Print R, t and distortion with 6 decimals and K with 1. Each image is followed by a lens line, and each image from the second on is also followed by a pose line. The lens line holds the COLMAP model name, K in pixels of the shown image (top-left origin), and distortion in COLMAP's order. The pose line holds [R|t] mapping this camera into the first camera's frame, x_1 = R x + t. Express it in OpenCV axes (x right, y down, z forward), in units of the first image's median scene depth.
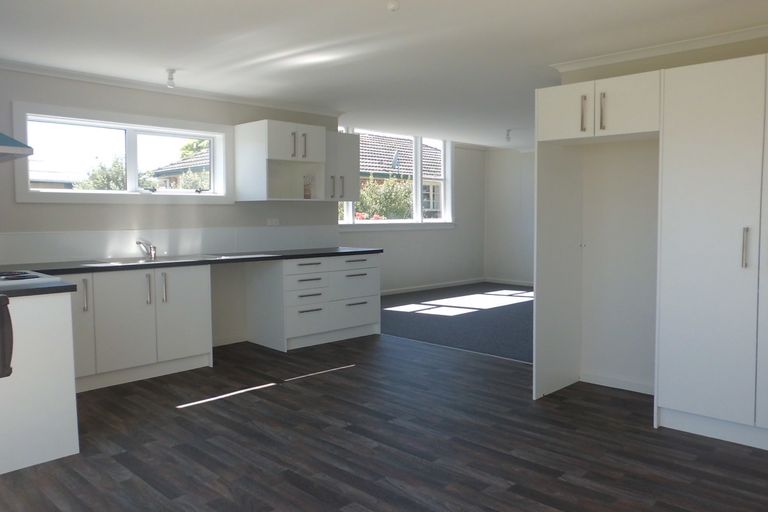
lens RADIAL K [[600.2, 0, 384.7], [0, 600.2, 255.0], [0, 0, 1]] dist [-0.043465, 0.031446]
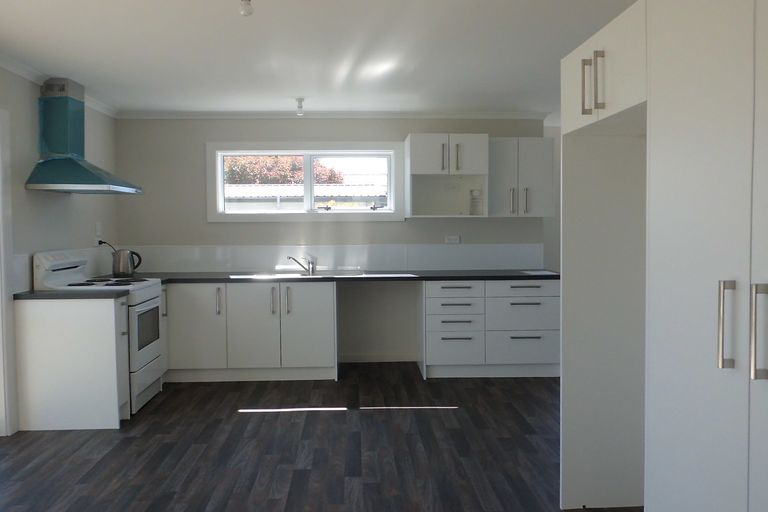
lens RADIAL K [[600.2, 0, 383.4], [0, 600.2, 255.7], [0, 0, 1]] dist [-0.043465, 0.031446]
pose [[0.734684, 0.037229, -0.677387, 0.462858], [-0.044369, 0.998992, 0.006783, -0.038564], [0.676957, 0.025072, 0.735595, 0.291200]]
